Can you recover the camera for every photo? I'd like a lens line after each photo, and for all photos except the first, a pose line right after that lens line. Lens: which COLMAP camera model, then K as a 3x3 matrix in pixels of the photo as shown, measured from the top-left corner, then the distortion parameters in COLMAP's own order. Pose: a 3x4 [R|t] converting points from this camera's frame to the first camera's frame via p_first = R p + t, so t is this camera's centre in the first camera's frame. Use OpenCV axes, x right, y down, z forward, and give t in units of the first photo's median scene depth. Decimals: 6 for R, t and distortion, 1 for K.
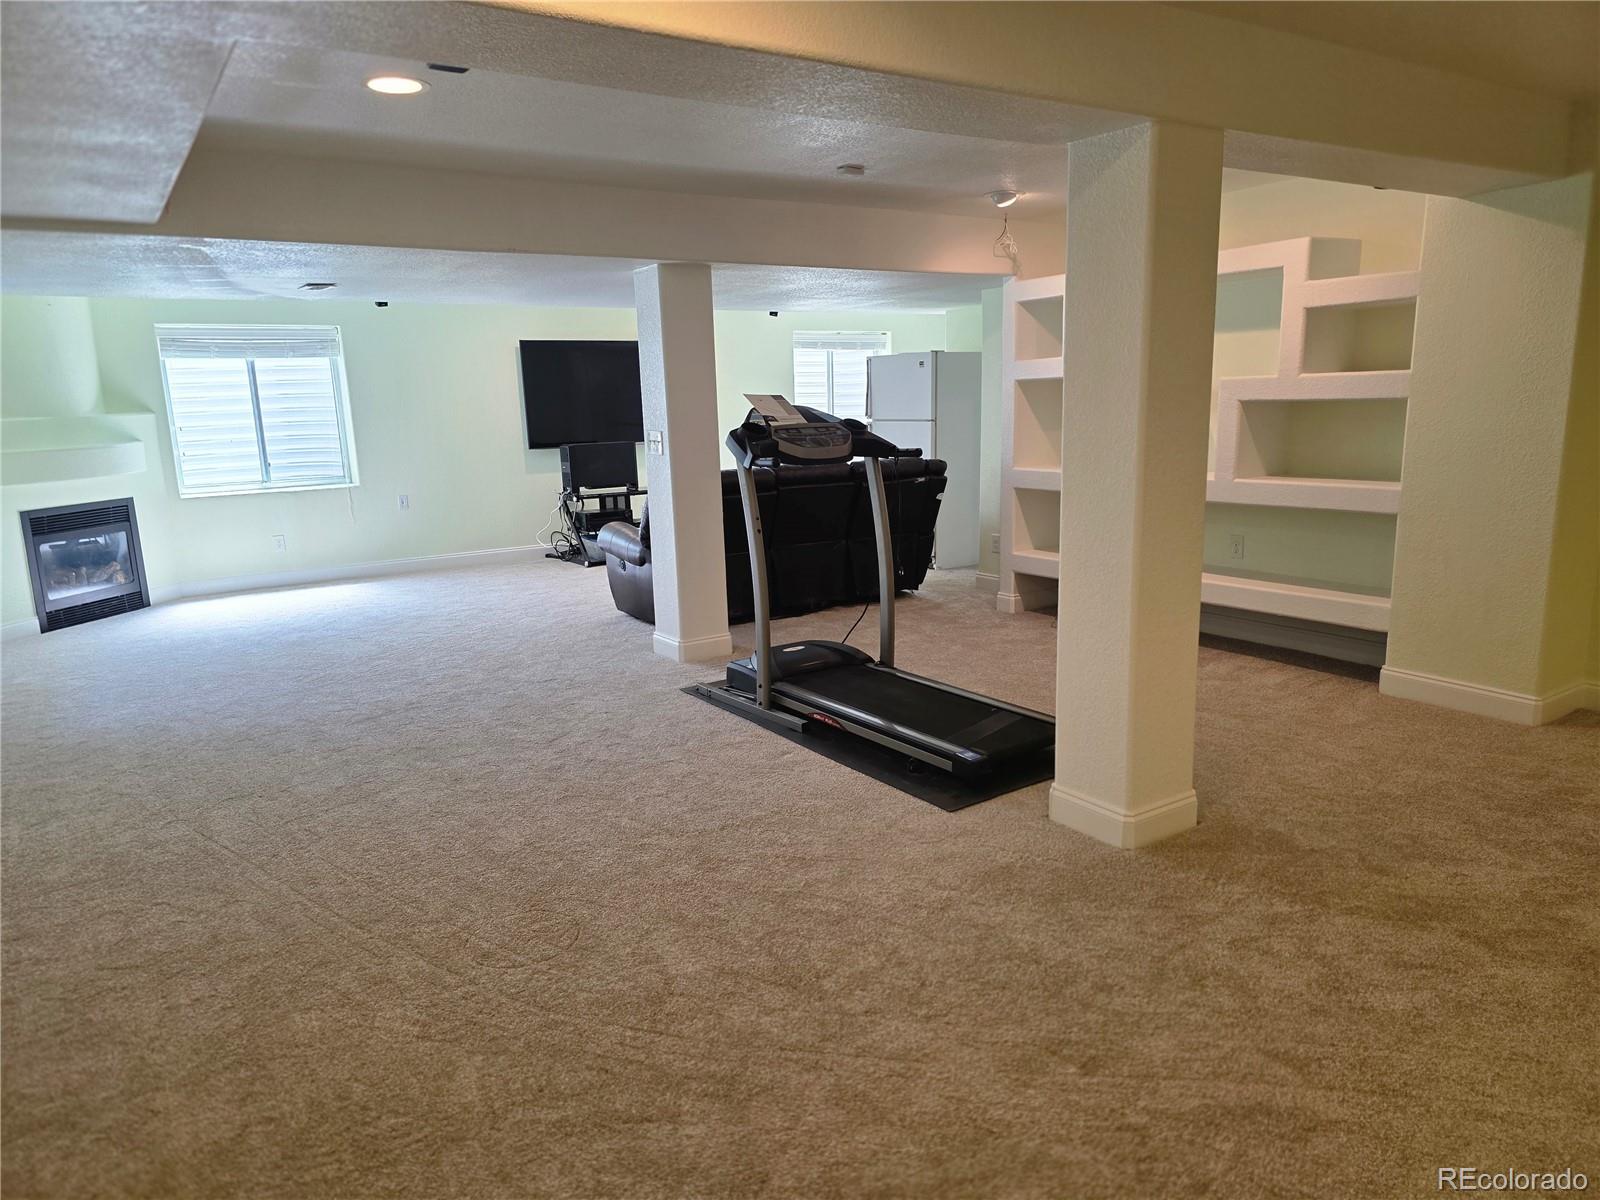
lens RADIAL K [[1051.7, 0, 800.0], [0, 1051.7, 600.0], [0, 0, 1]] dist [0.000881, 0.000663]
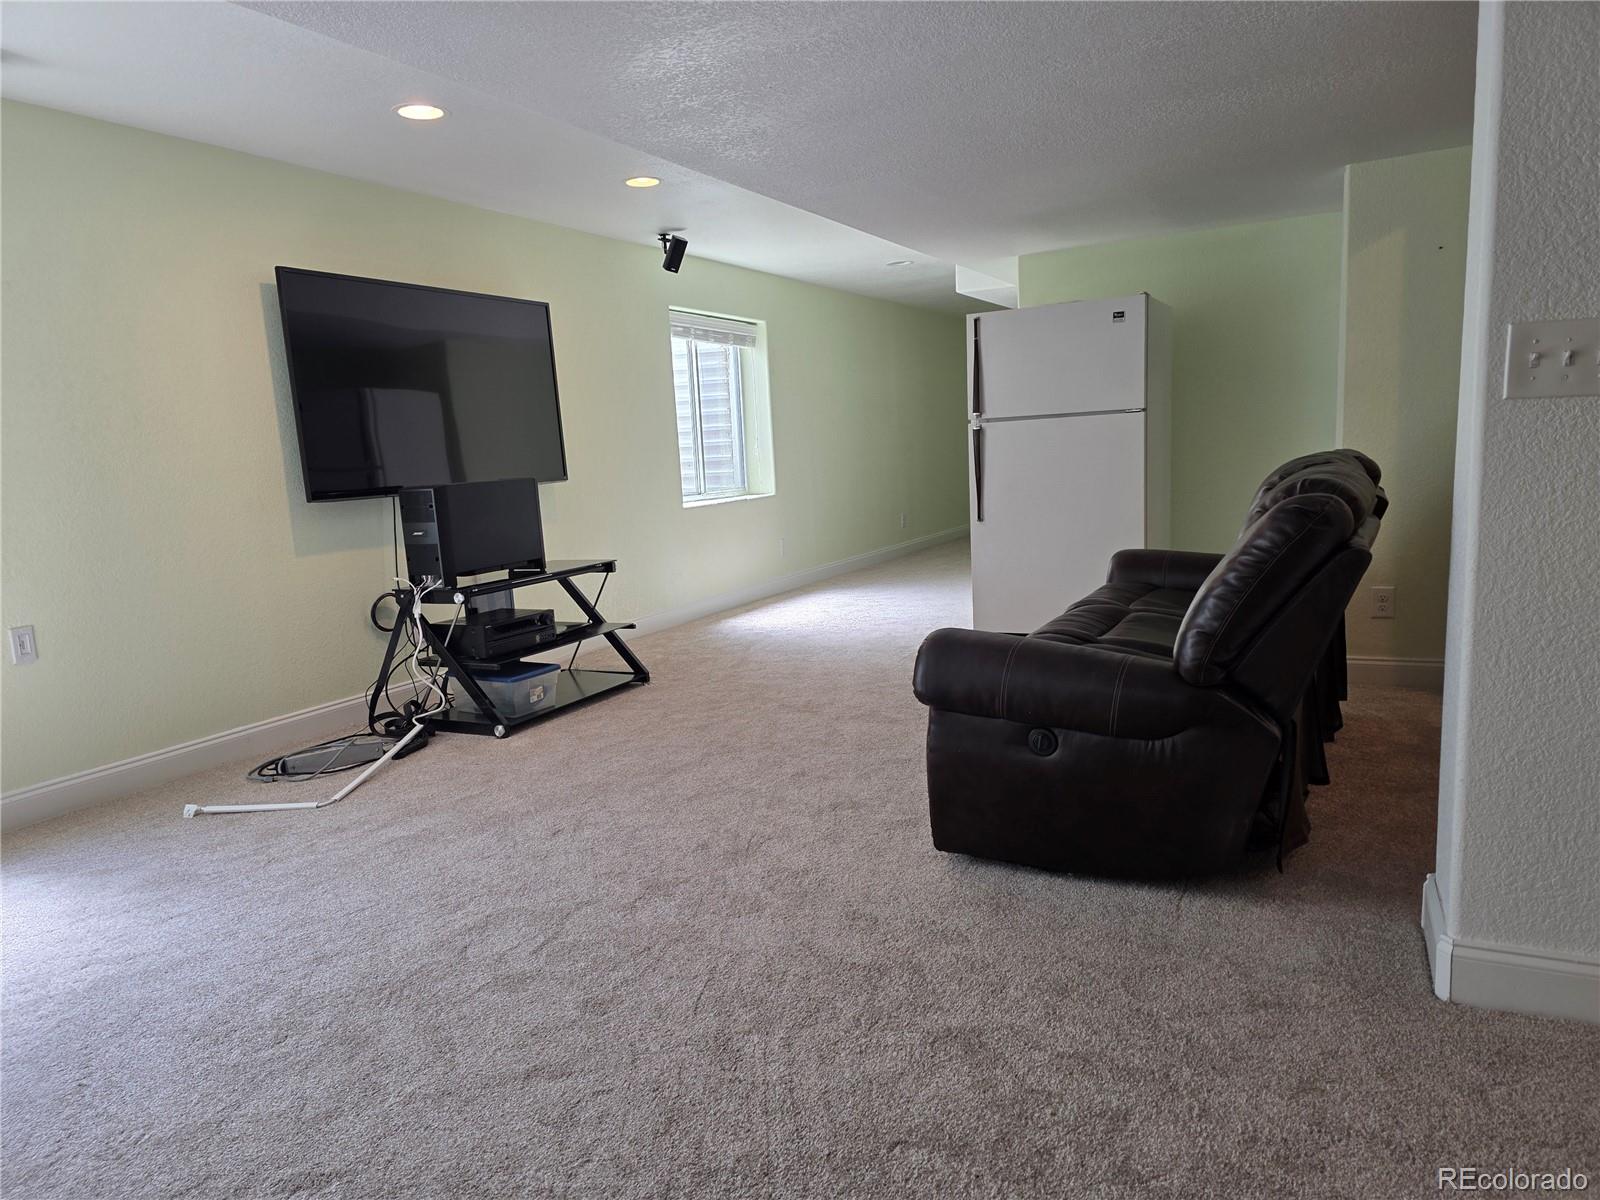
lens RADIAL K [[1067.0, 0, 778.8], [0, 1067.0, 610.0], [0, 0, 1]] dist [0.083746, -0.091565]
pose [[0.885899, -0.092958, 0.454468, -0.331671], [0.119712, 0.992344, -0.030379, -0.063040], [-0.448164, 0.081318, 0.890245, 0.537290]]
